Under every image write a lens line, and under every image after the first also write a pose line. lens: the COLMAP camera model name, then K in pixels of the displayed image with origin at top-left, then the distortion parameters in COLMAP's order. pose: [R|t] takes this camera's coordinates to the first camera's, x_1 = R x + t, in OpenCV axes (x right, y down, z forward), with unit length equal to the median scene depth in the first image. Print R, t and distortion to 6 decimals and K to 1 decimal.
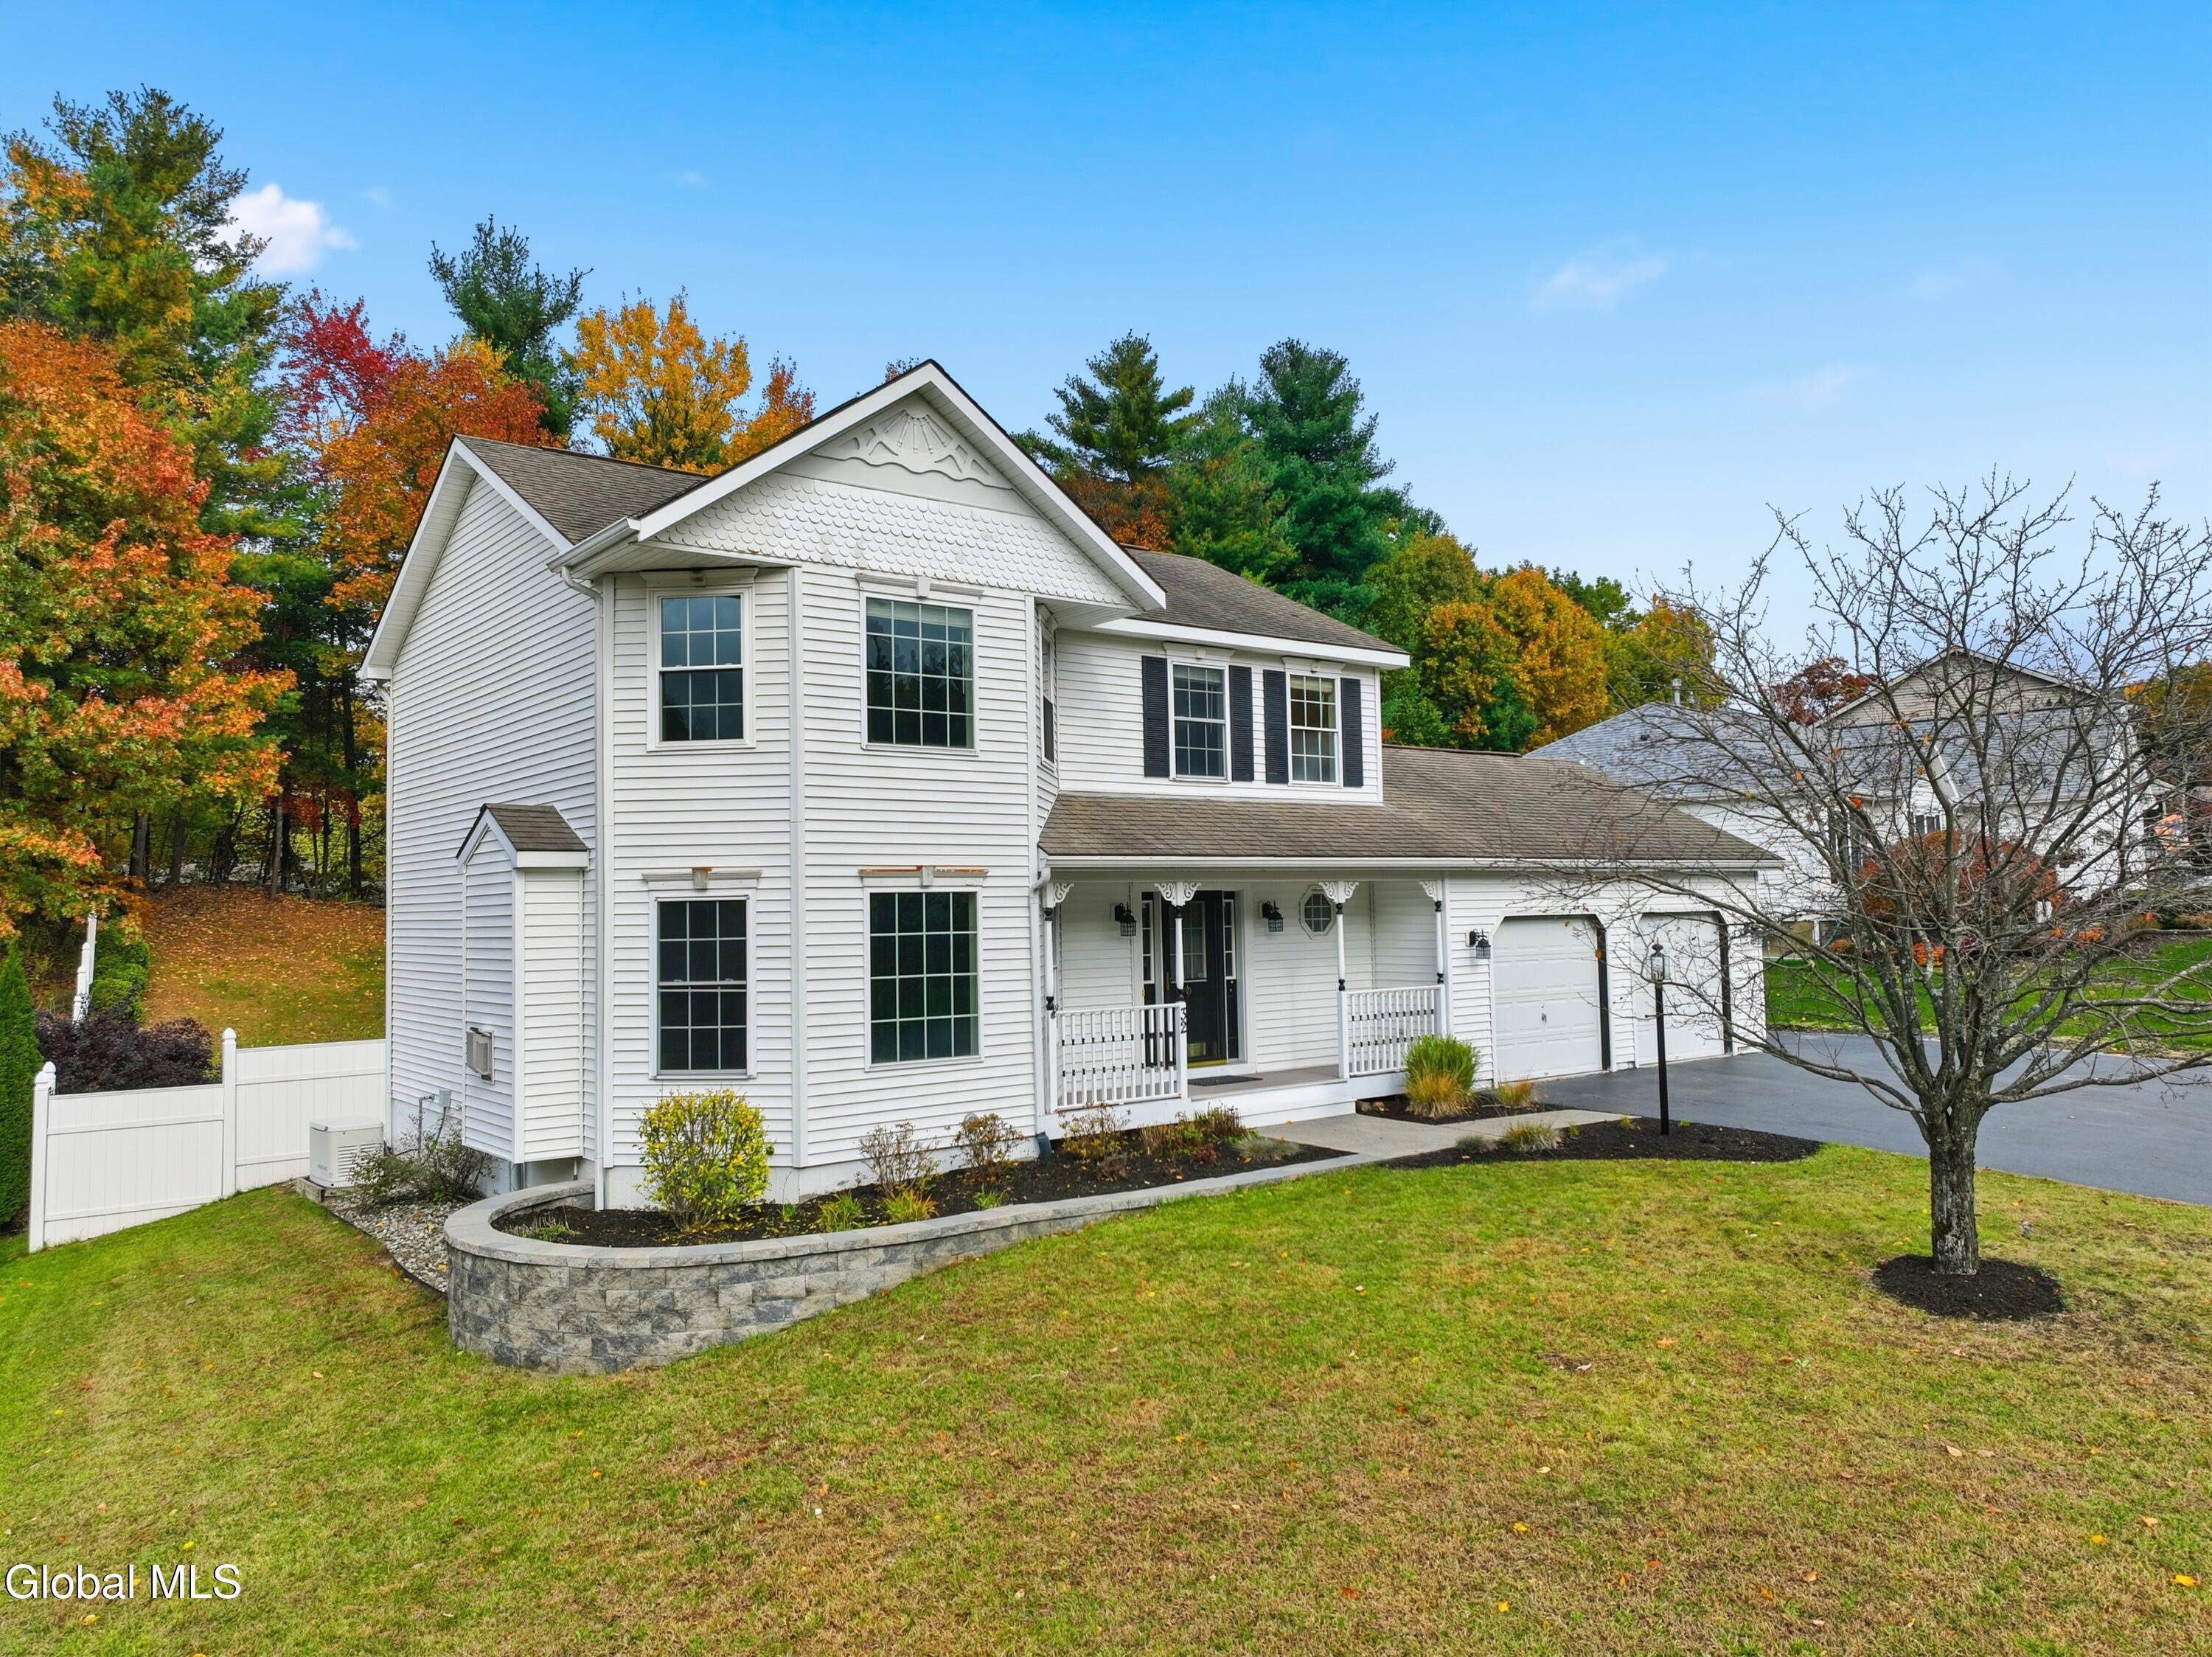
lens RADIAL K [[1551.6, 0, 1100.5], [0, 1551.6, 837.3], [0, 0, 1]] dist [0.001114, 0.015115]
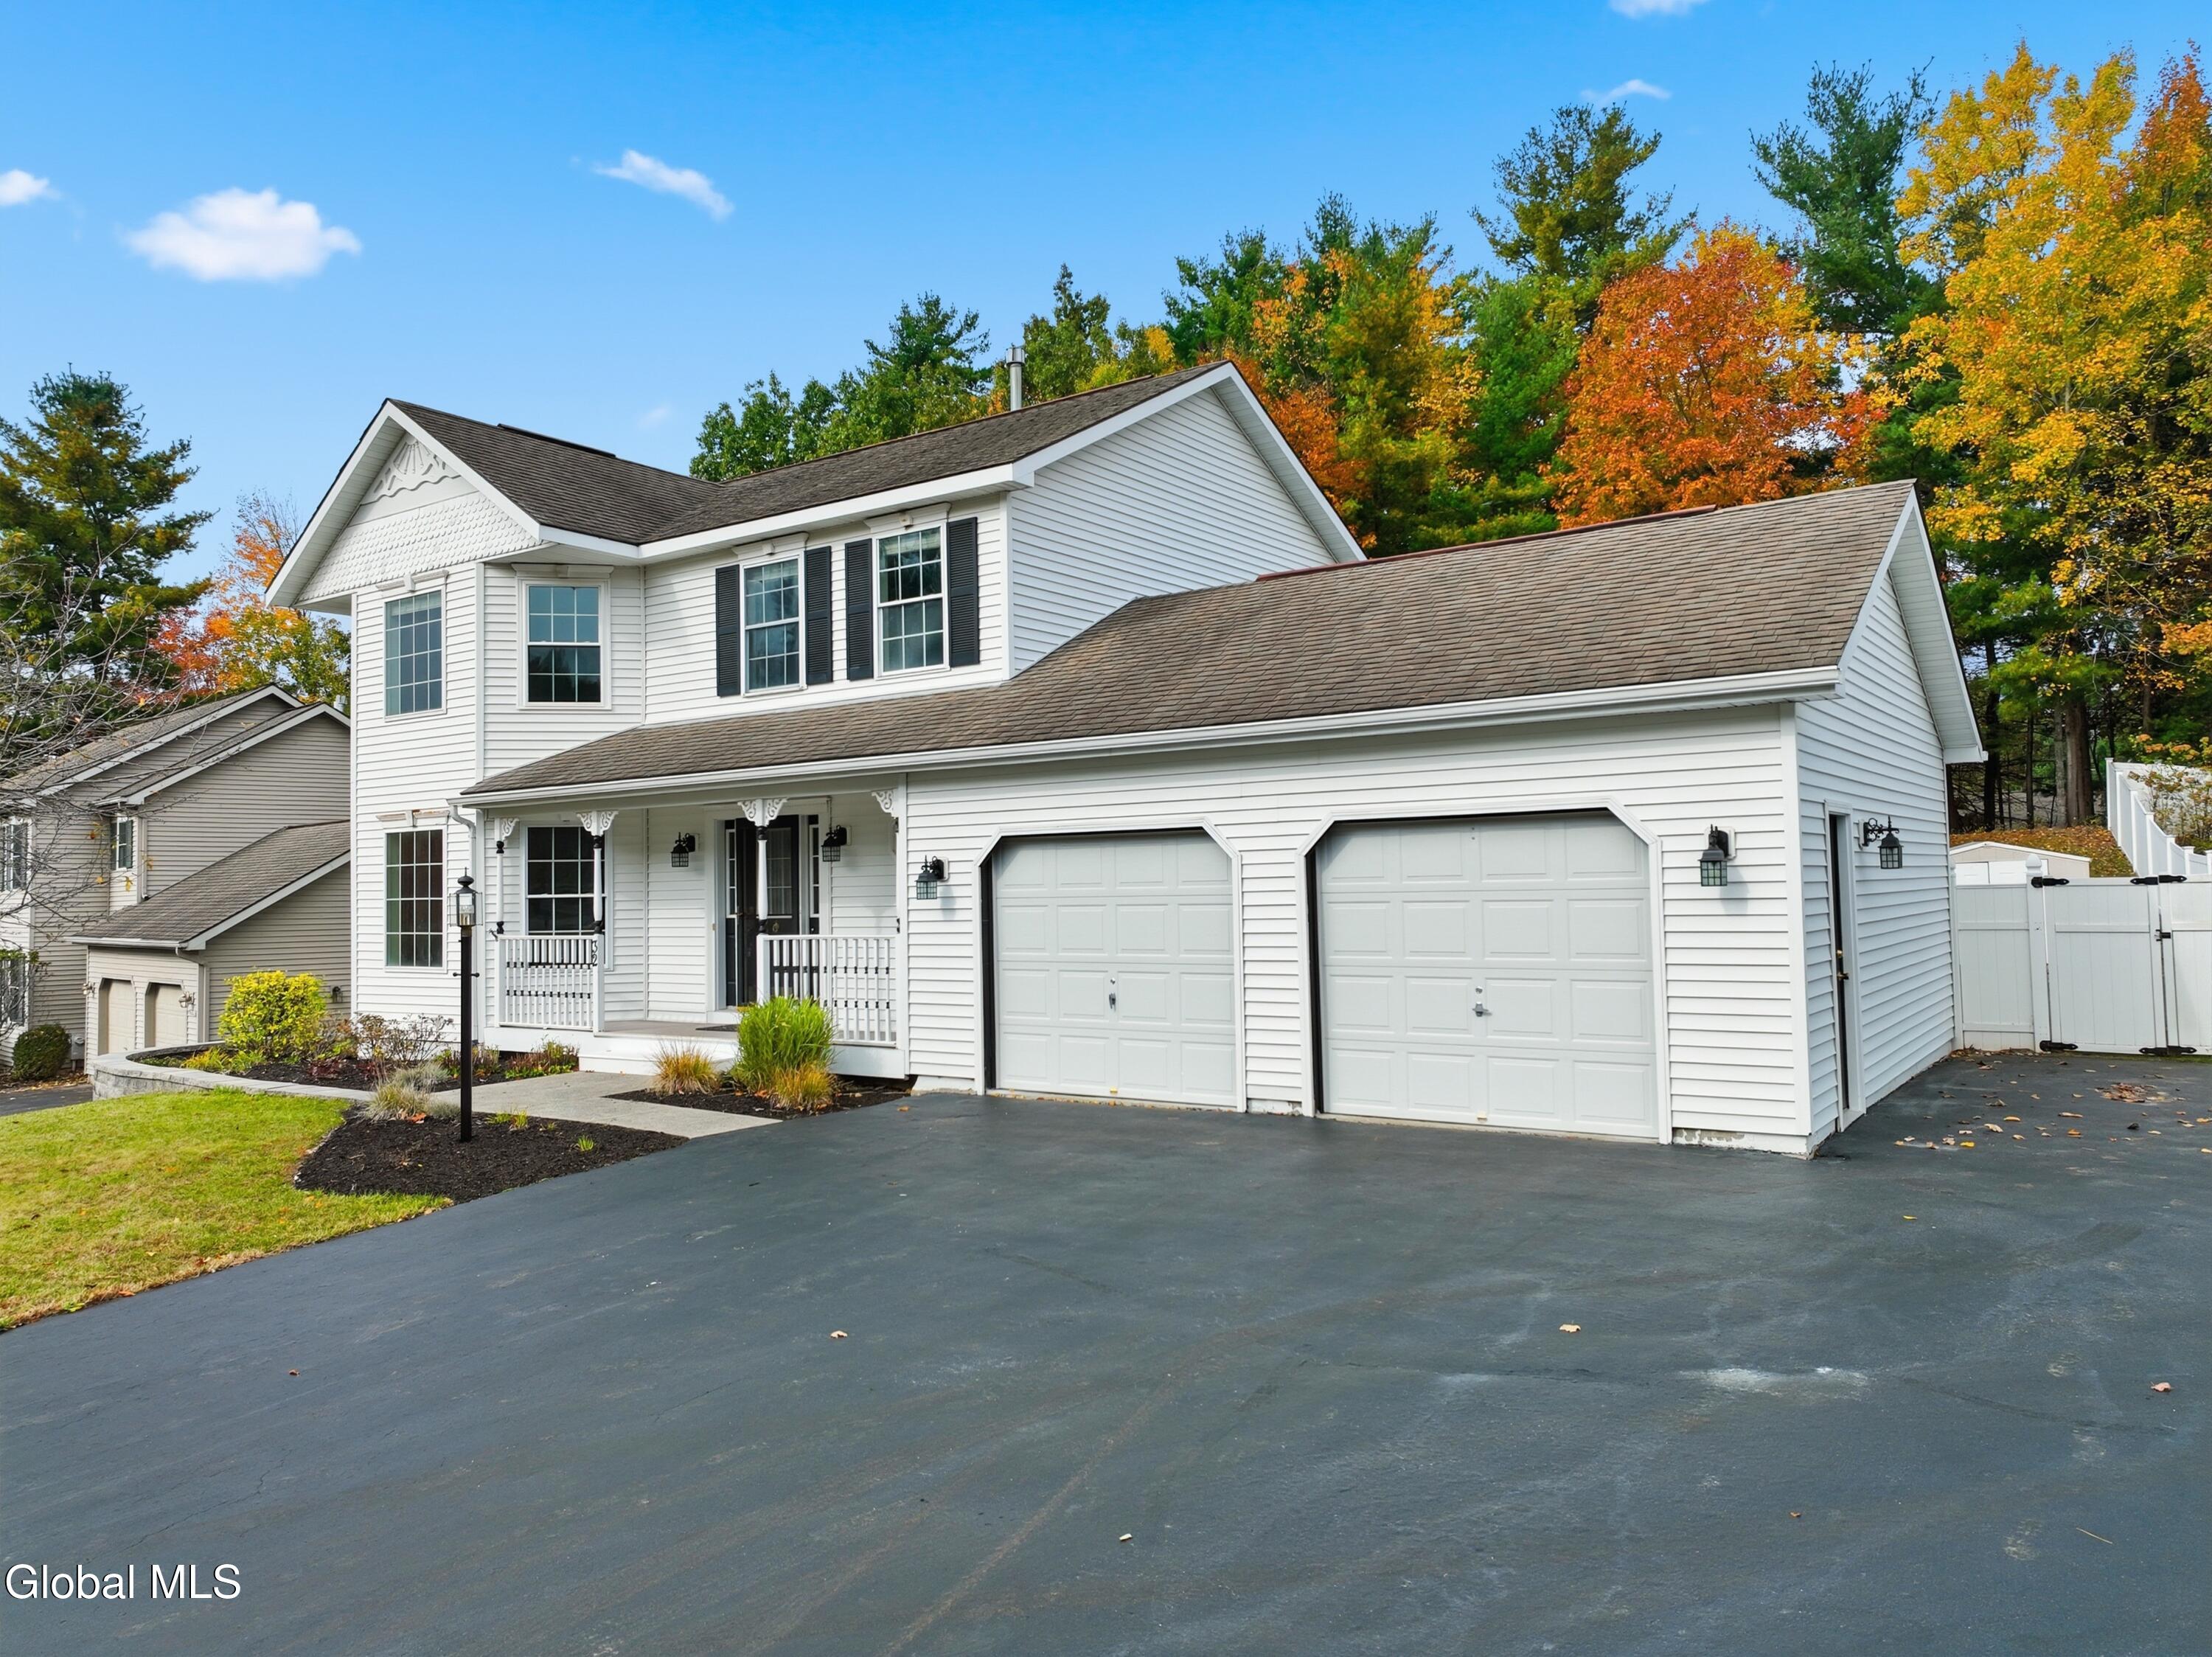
lens RADIAL K [[1551.6, 0, 1100.7], [0, 1551.6, 821.5], [0, 0, 1]] dist [0.001114, 0.015115]
pose [[0.292658, -0.026379, -0.955853, 0.926390], [0.061668, 0.998059, -0.008663, 0.054494], [0.954226, -0.056411, 0.293717, 0.876896]]
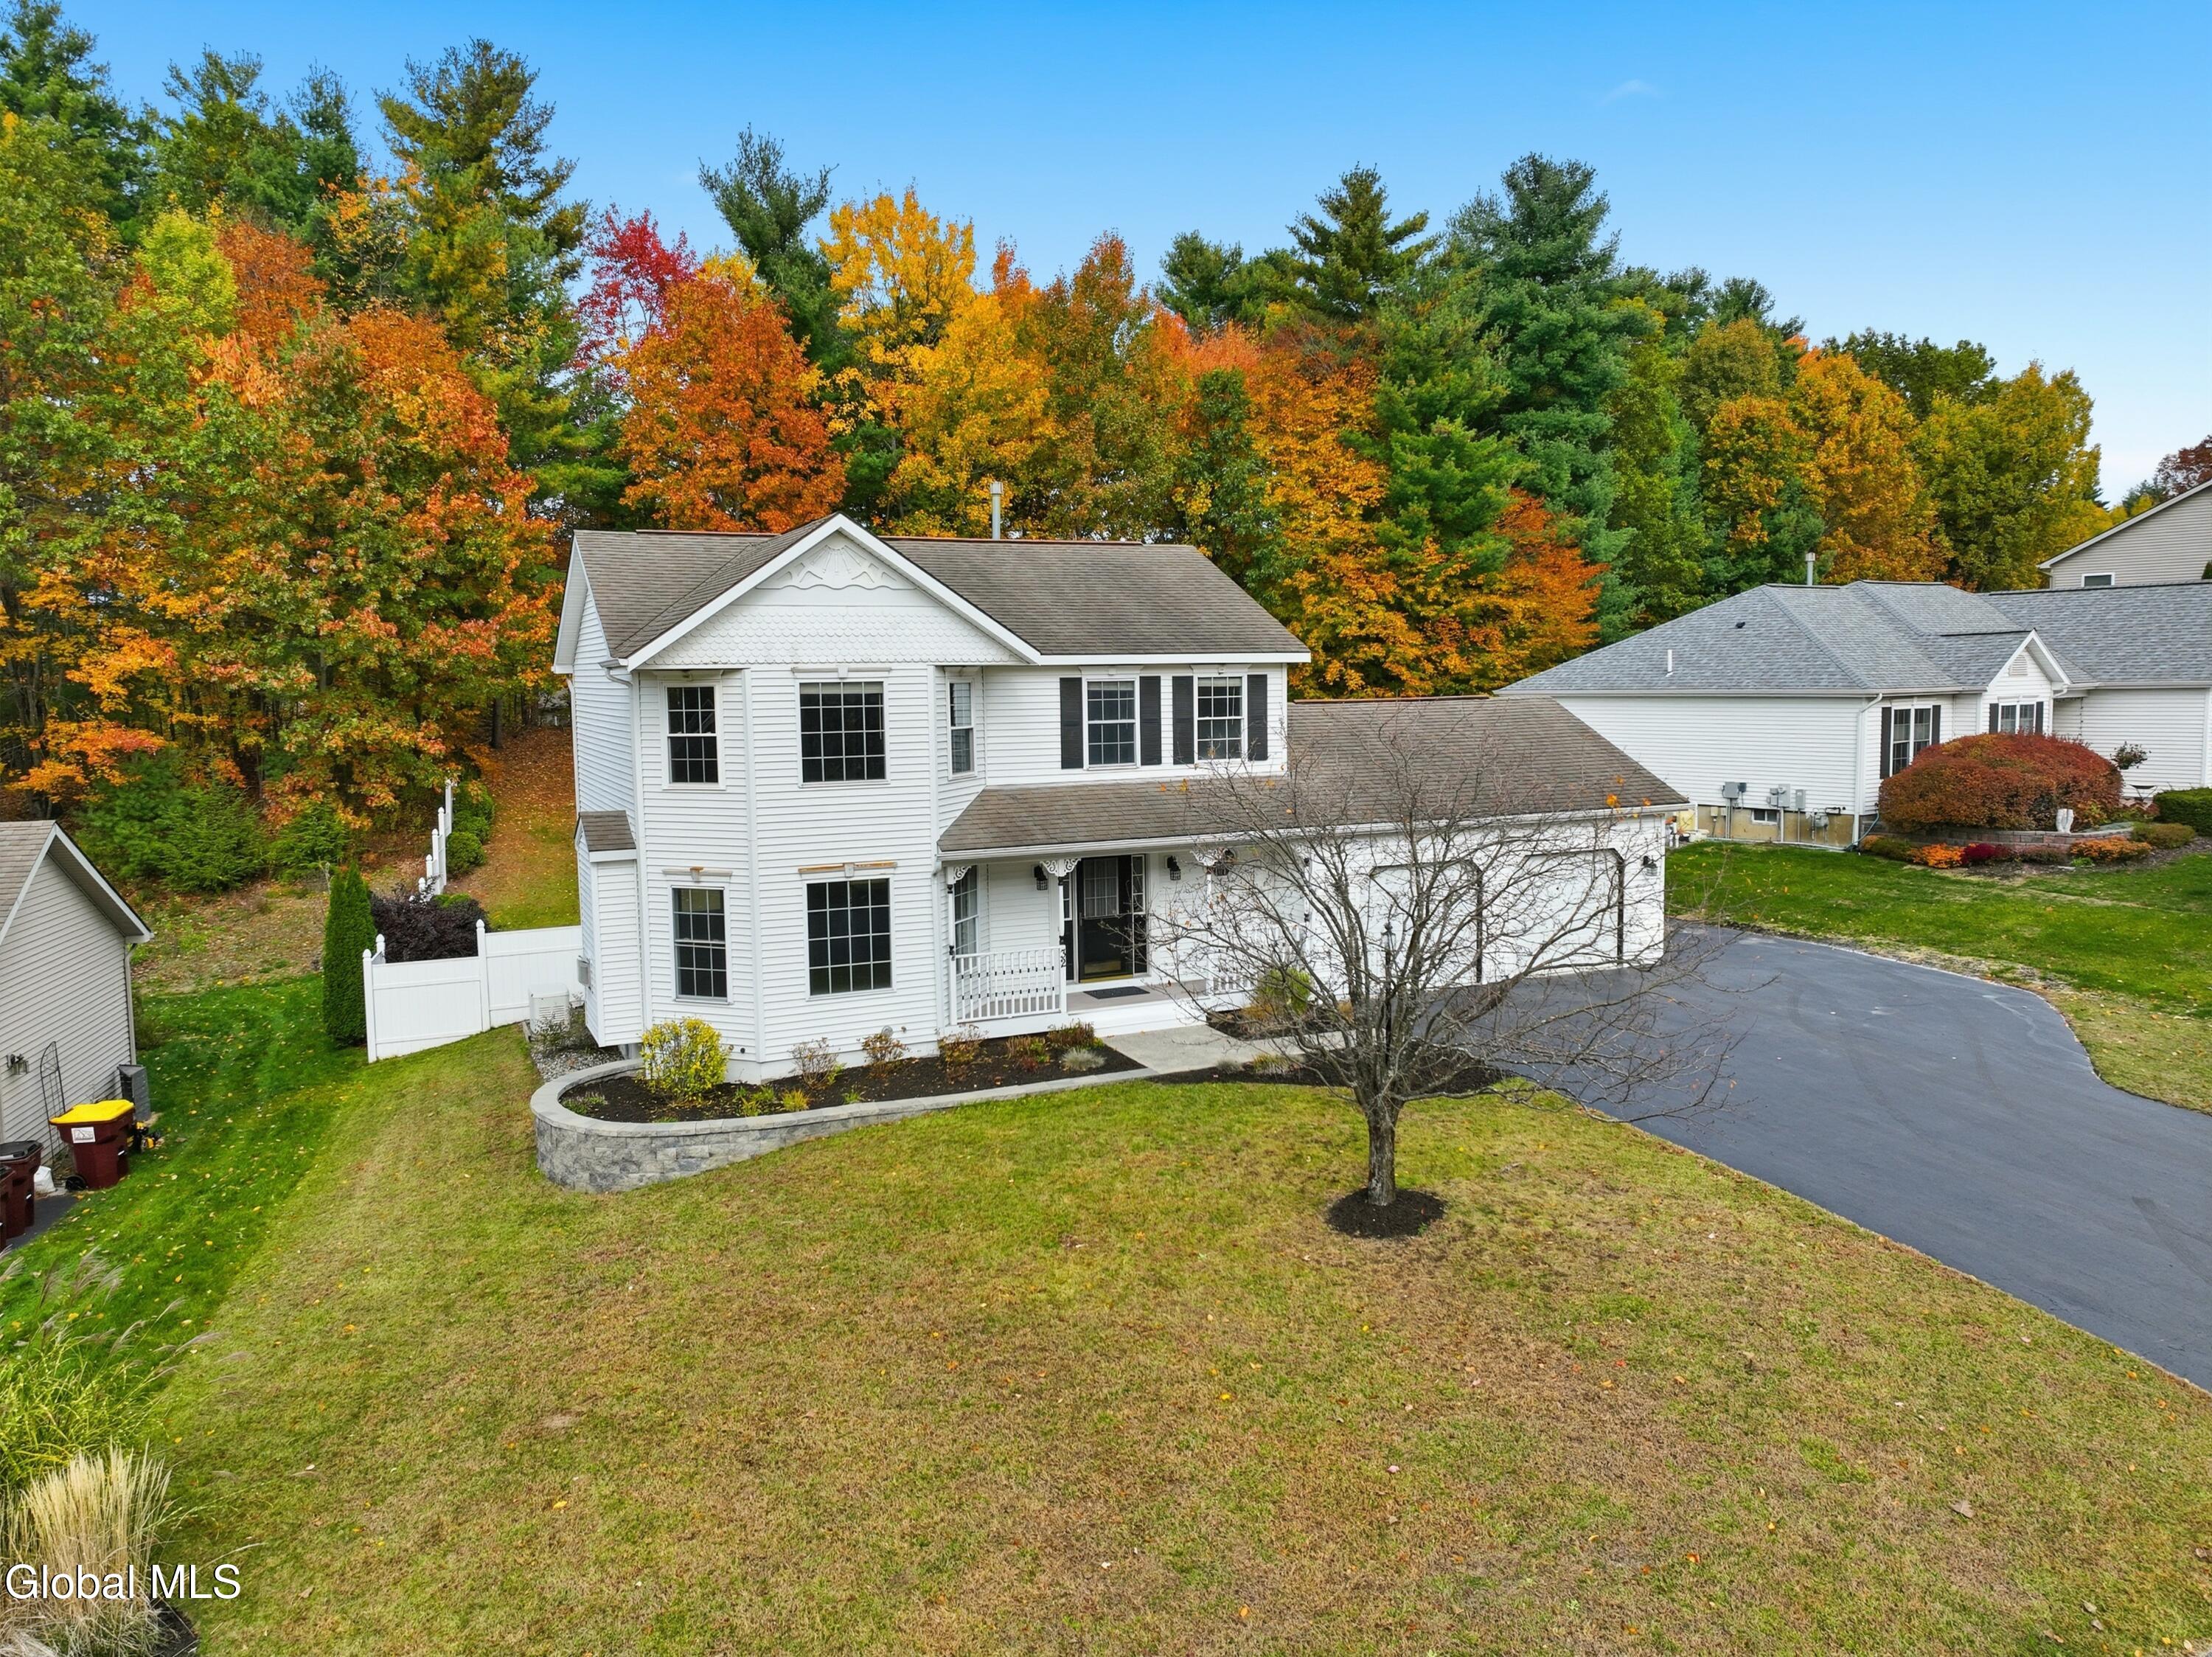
lens RADIAL K [[1551.6, 0, 1096.3], [0, 1551.6, 837.3], [0, 0, 1]] dist [0.001114, 0.015115]
pose [[0.972261, 0.028079, -0.232206, 0.345004], [0.008321, 0.987987, 0.154311, -0.174223], [0.233749, -0.151963, 0.960348, -0.266666]]
